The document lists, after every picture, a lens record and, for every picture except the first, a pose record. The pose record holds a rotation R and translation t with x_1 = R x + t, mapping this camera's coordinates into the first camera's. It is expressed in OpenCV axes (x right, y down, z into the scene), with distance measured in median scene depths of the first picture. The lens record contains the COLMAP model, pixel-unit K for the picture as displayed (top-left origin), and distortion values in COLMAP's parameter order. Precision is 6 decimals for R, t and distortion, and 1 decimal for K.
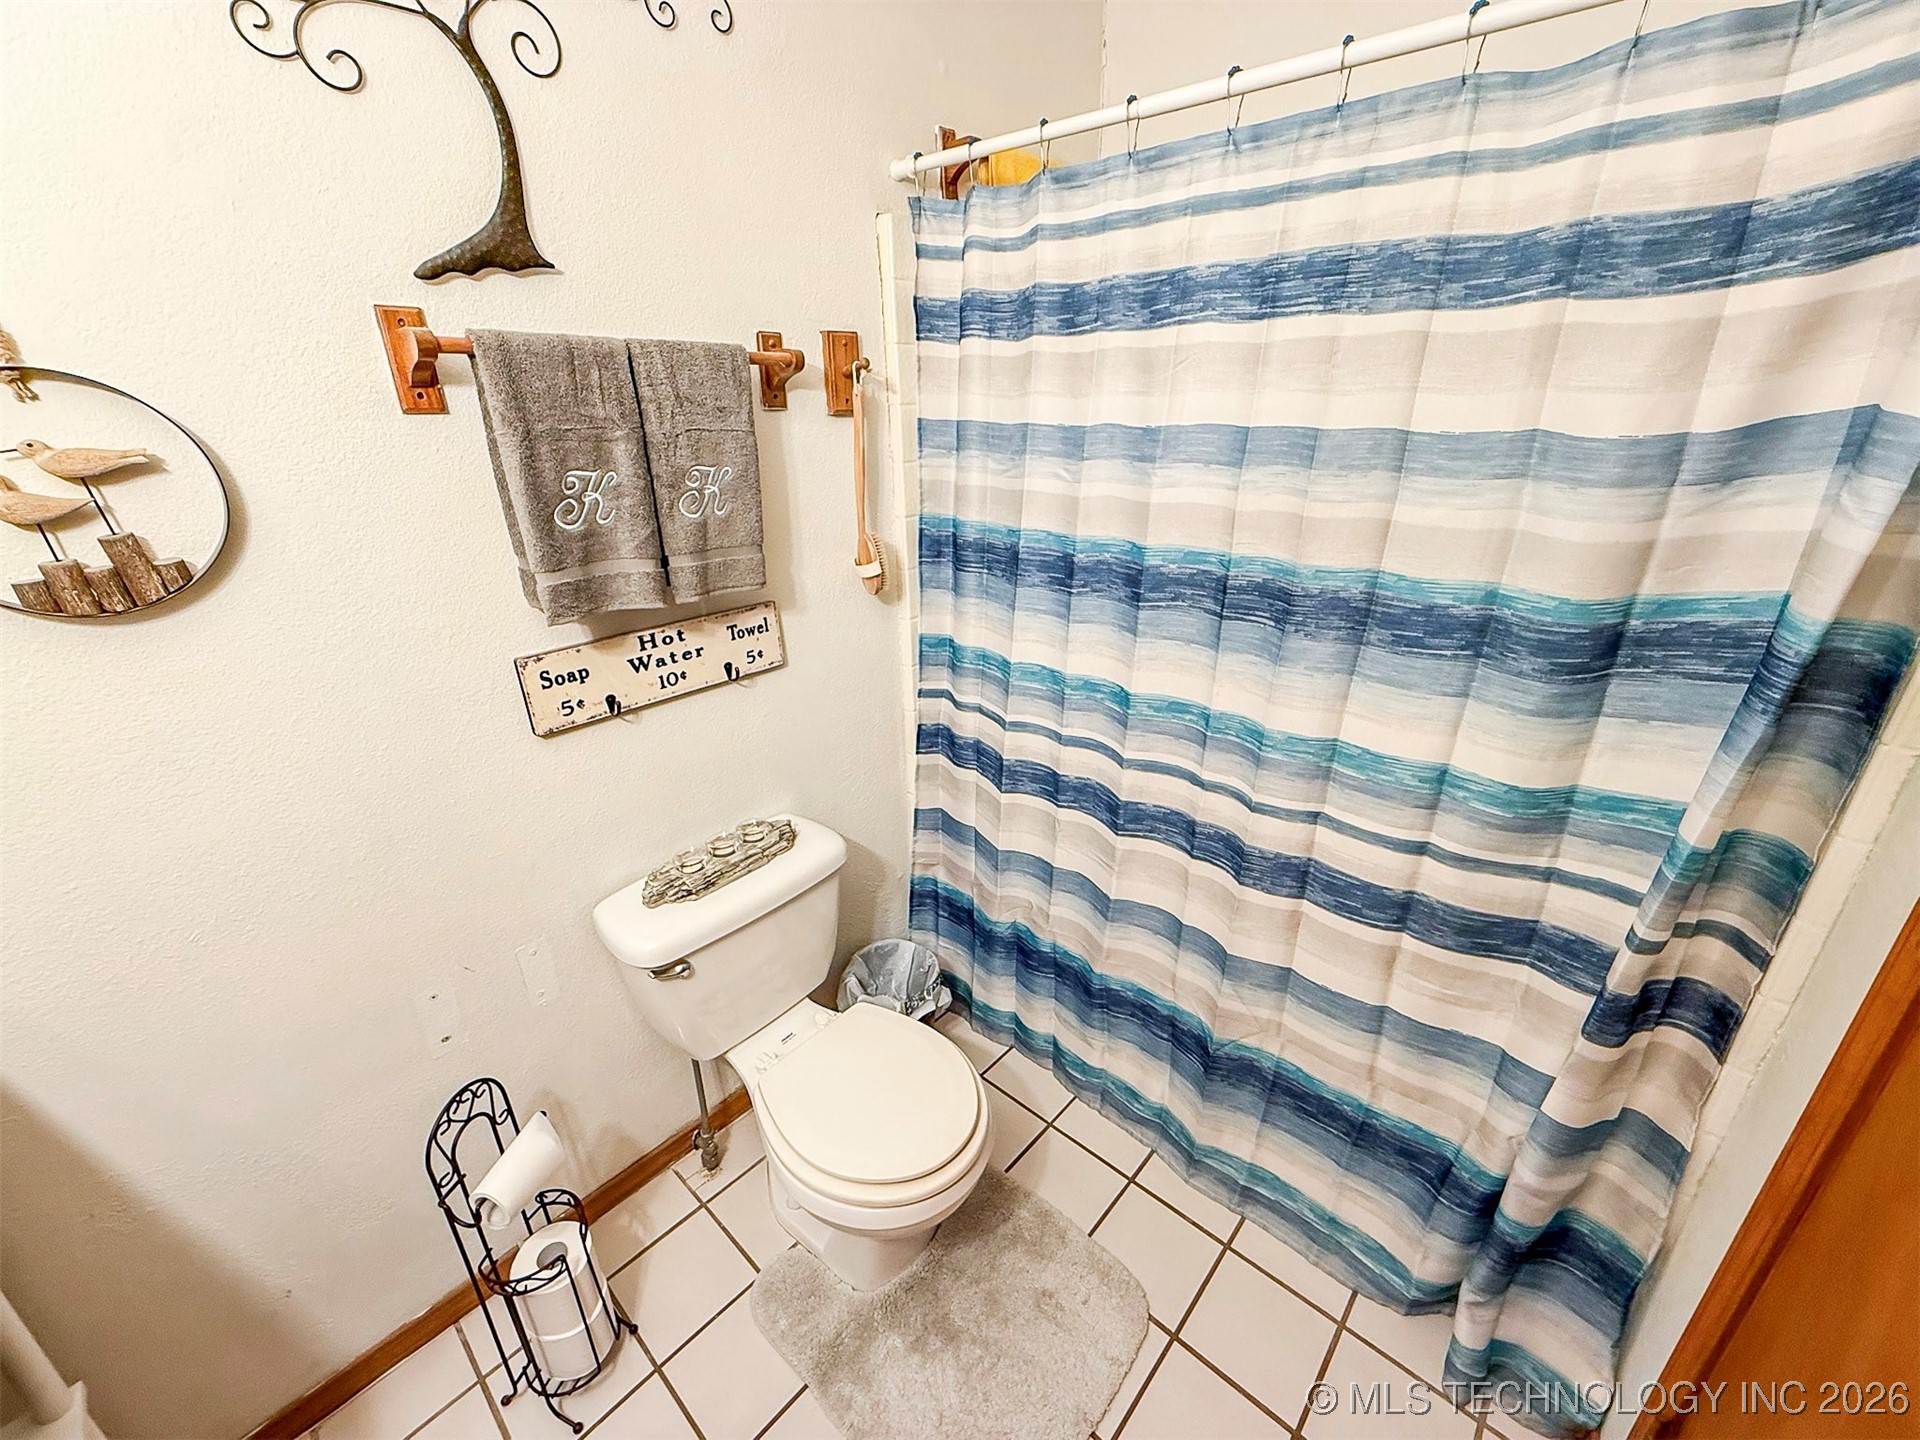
lens RADIAL K [[767.2, 0, 954.3], [0, 767.2, 717.9], [0, 0, 1]] dist [0.001132, -0.000281]
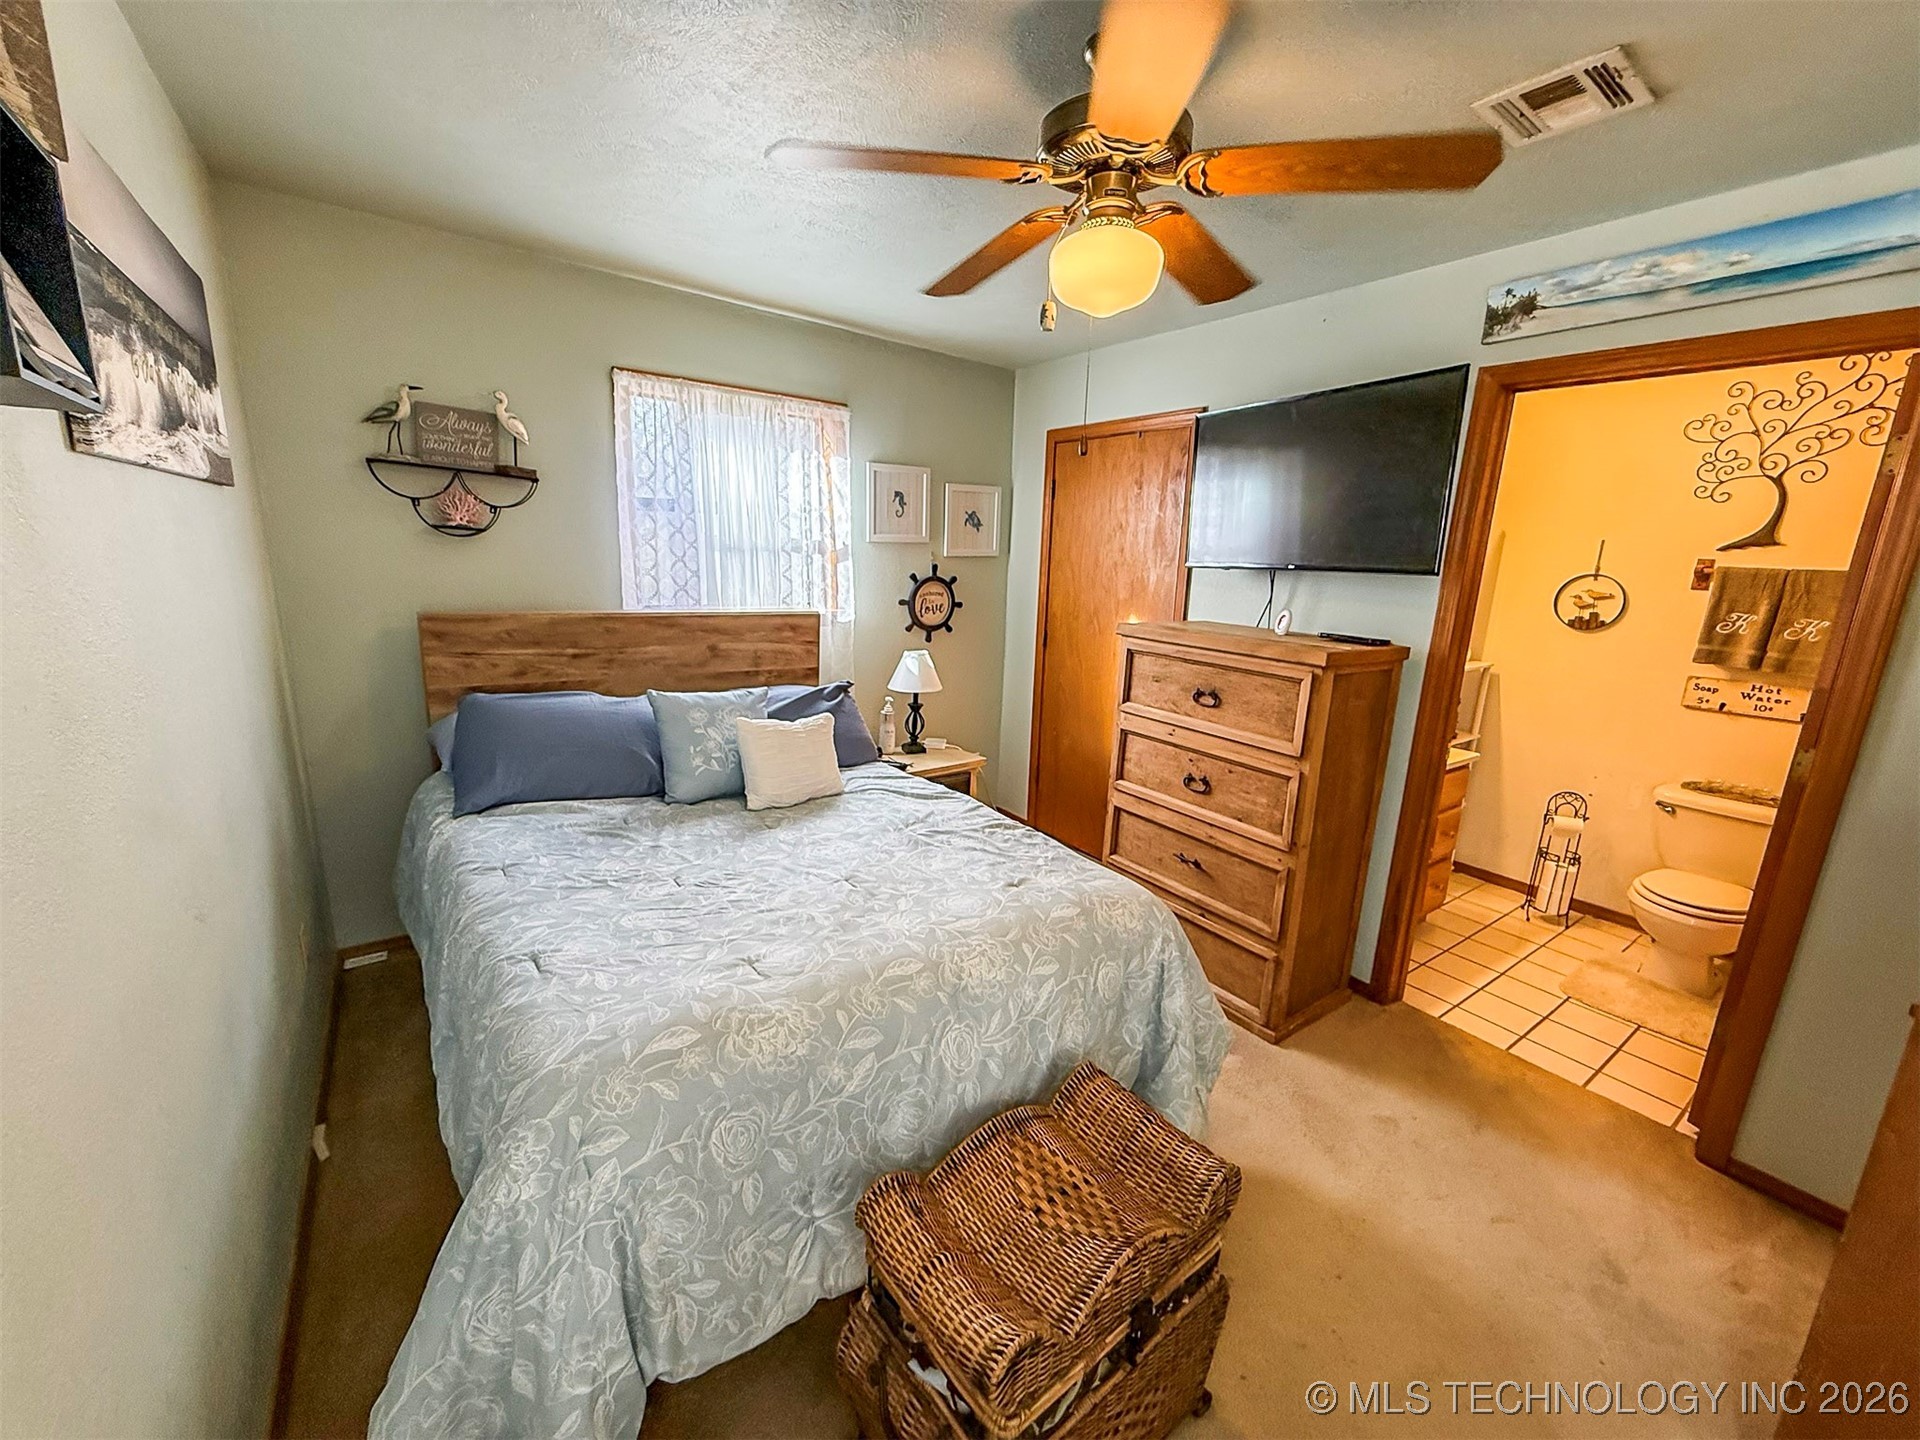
lens RADIAL K [[767.2, 0, 961.1], [0, 767.2, 722.7], [0, 0, 1]] dist [0.001132, -0.000281]
pose [[-0.197917, 0.226514, -0.953688, 2.338223], [-0.400196, 0.869480, 0.289565, 0.284414], [0.894803, 0.438971, -0.081435, -0.923284]]
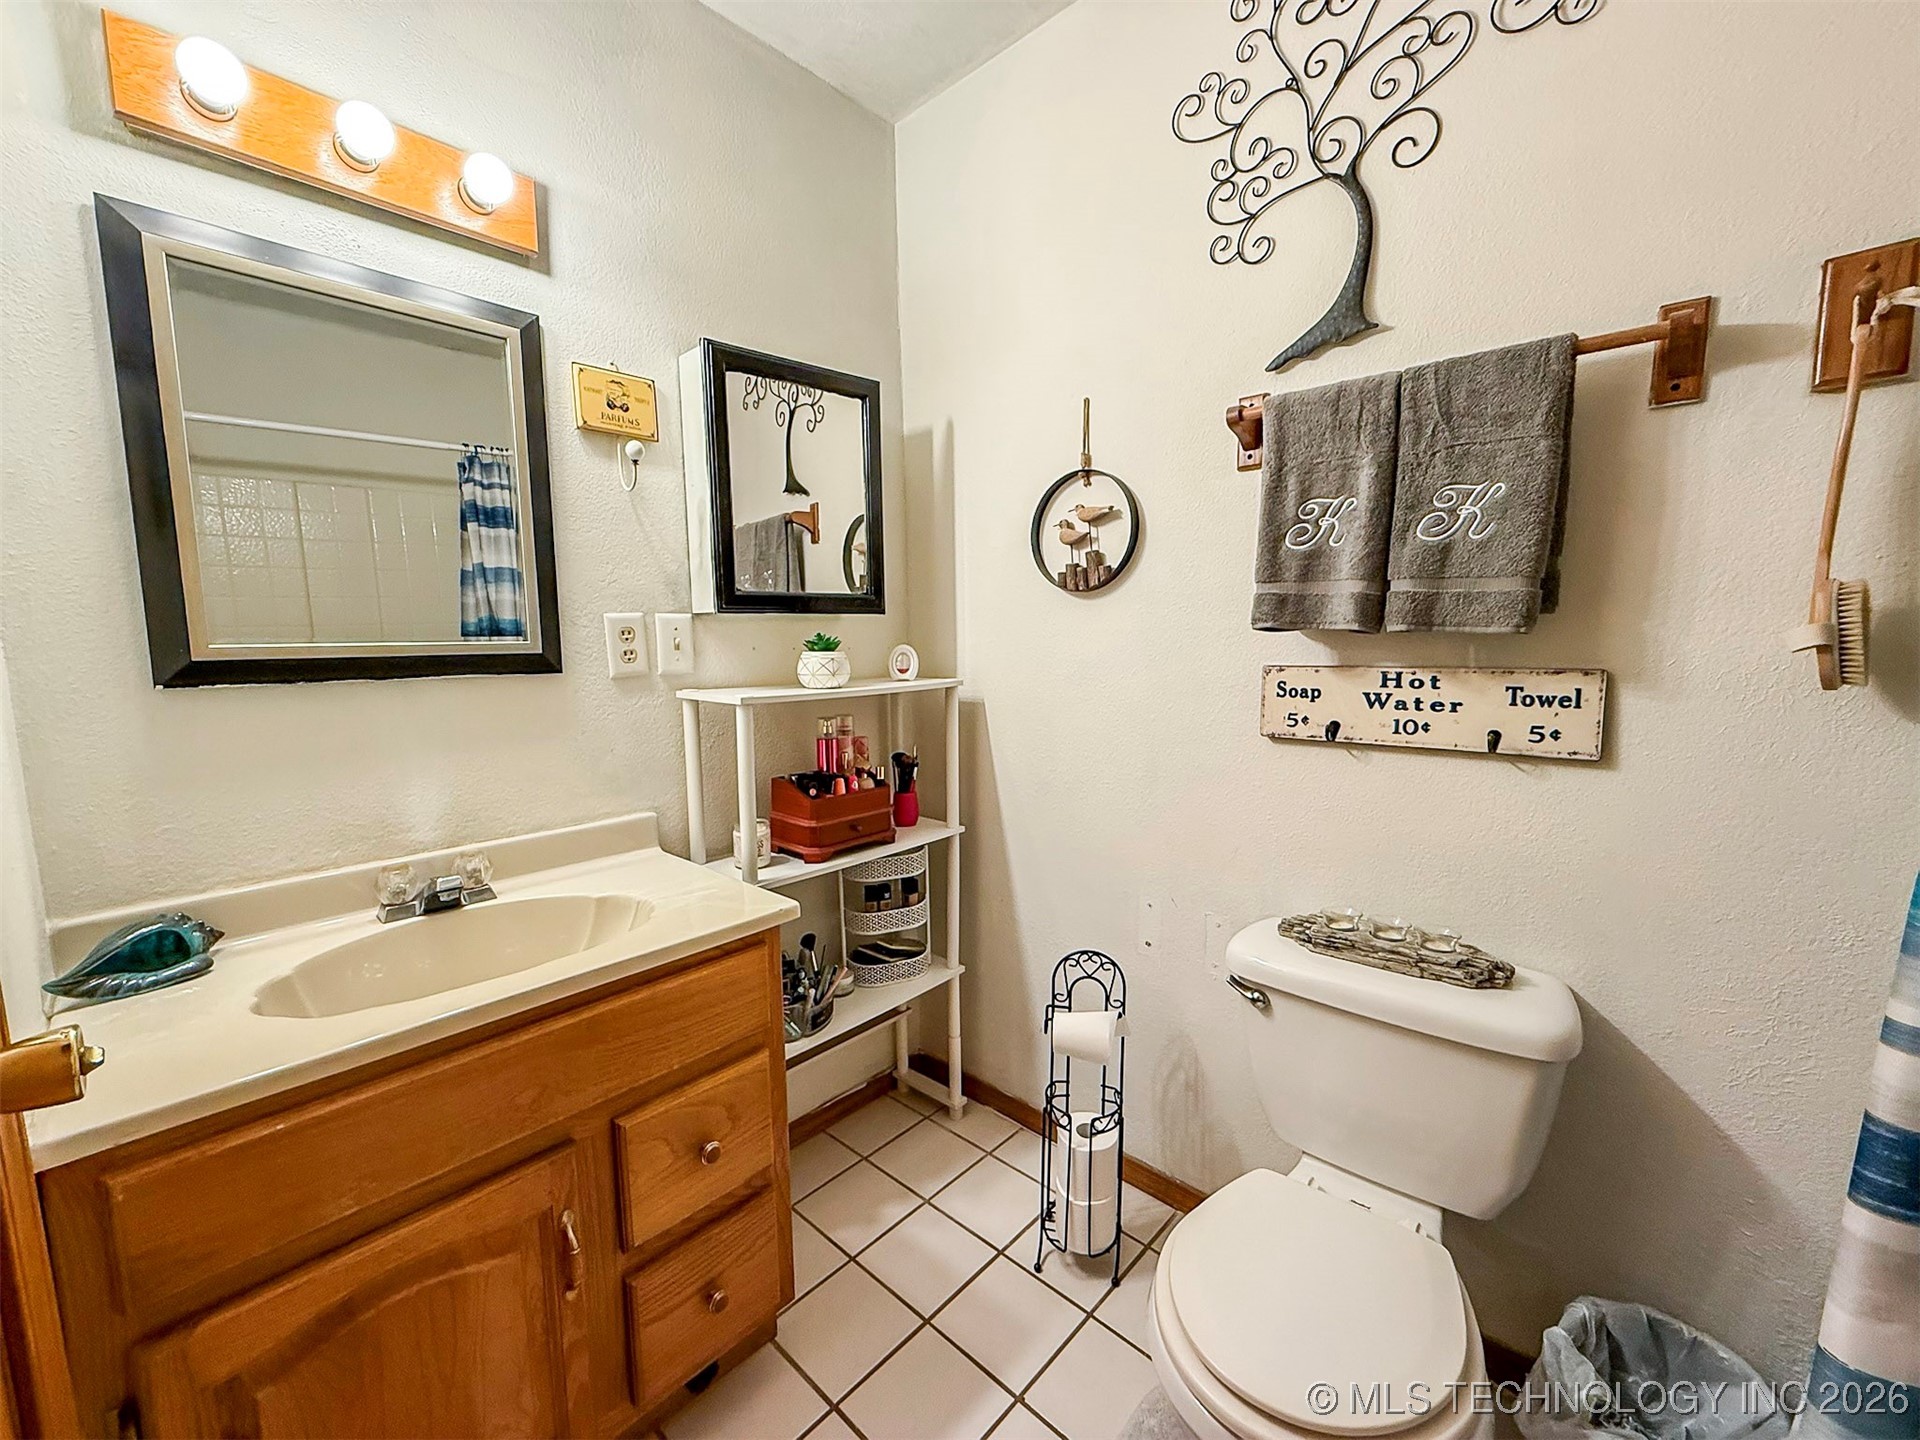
lens RADIAL K [[767.2, 0, 959.4], [0, 767.2, 718.7], [0, 0, 1]] dist [0.001132, -0.000281]
pose [[0.004966, 0.132267, -0.991202, 0.550622], [-0.361443, 0.924438, 0.121548, 0.023258], [0.932381, 0.357659, 0.052397, 0.479430]]
